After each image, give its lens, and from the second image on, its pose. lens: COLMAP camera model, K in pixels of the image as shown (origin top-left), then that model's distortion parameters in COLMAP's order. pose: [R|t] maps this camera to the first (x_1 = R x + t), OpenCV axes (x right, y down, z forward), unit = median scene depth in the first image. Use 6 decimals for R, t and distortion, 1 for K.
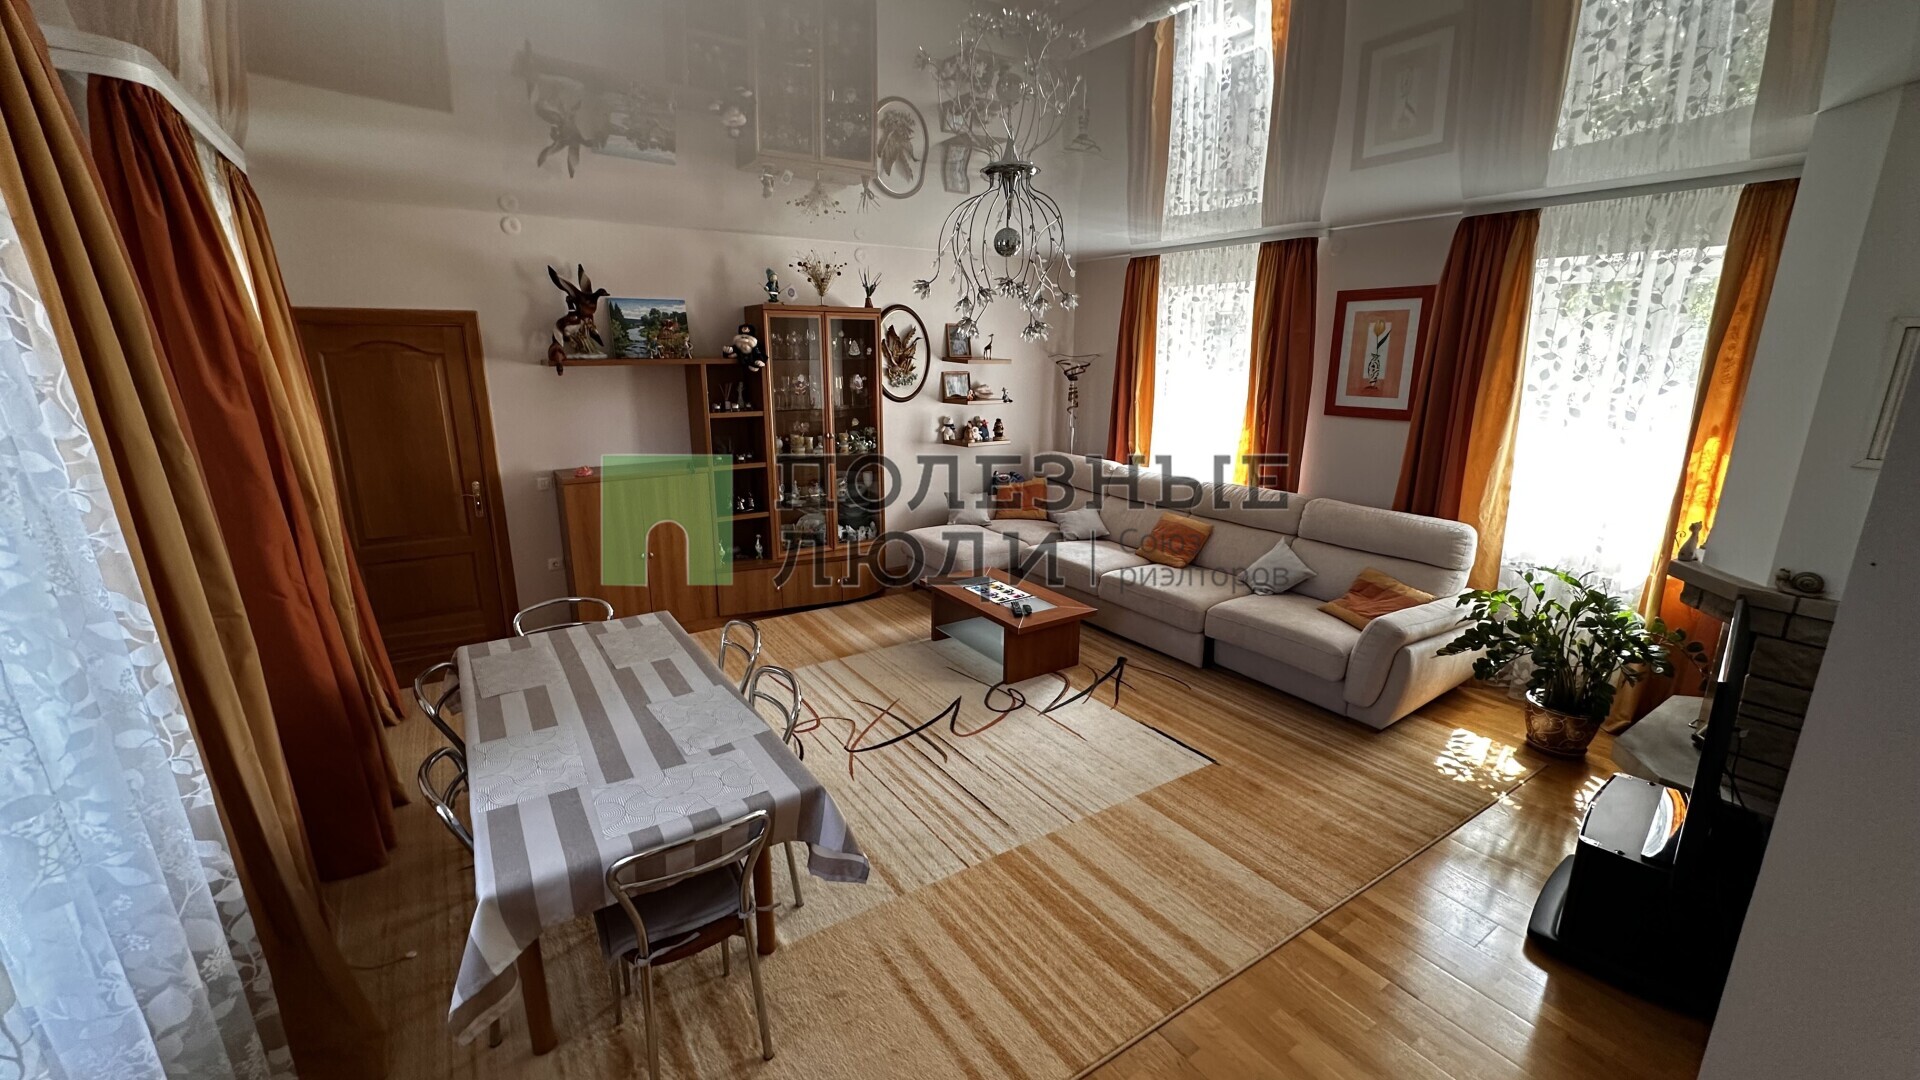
lens RADIAL K [[775.2, 0, 960.2], [0, 775.2, 539.2], [0, 0, 1]] dist [0.000517, 0.000022]
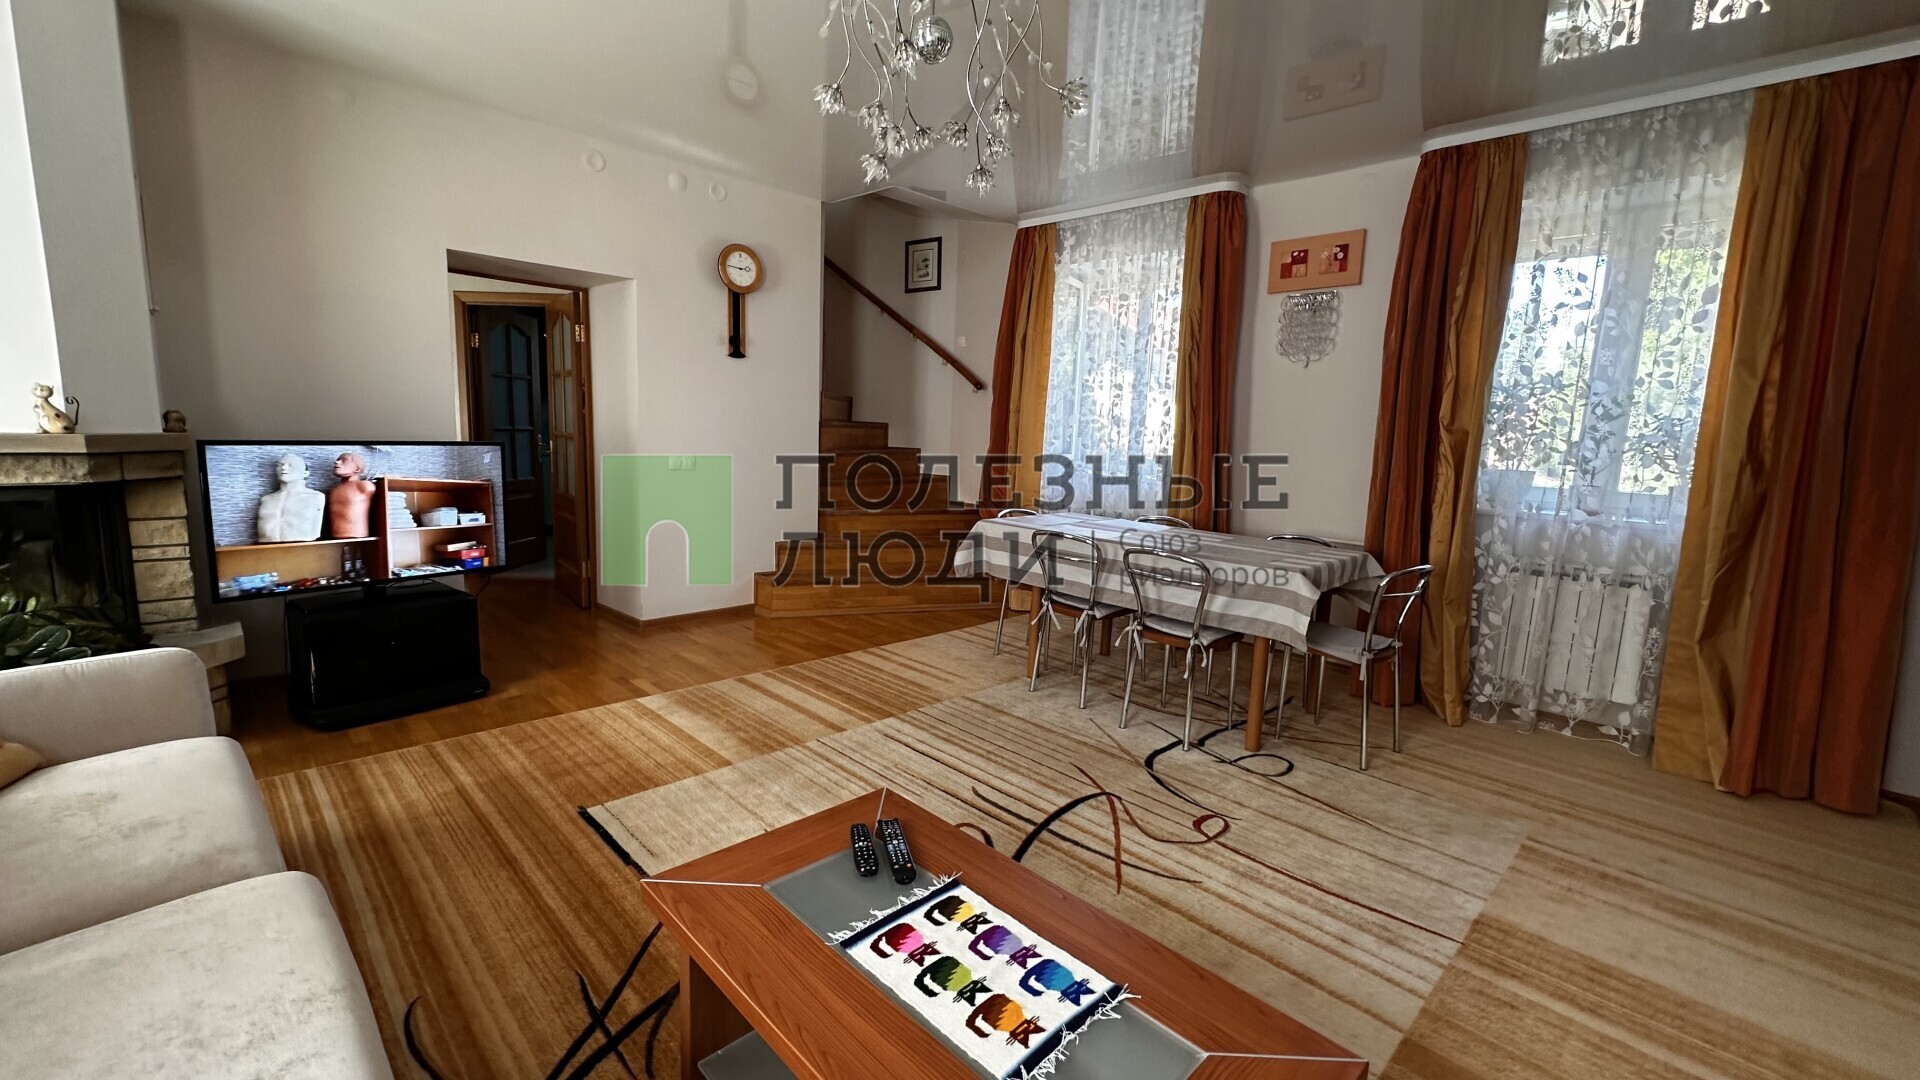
lens RADIAL K [[775.2, 0, 963.4], [0, 775.2, 530.6], [0, 0, 1]] dist [0.000517, 0.000022]
pose [[-0.979823, -0.008933, -0.199667, 0.130754], [-0.083089, 0.926788, 0.366279, -0.197417], [0.181776, 0.375478, -0.908831, 1.467888]]
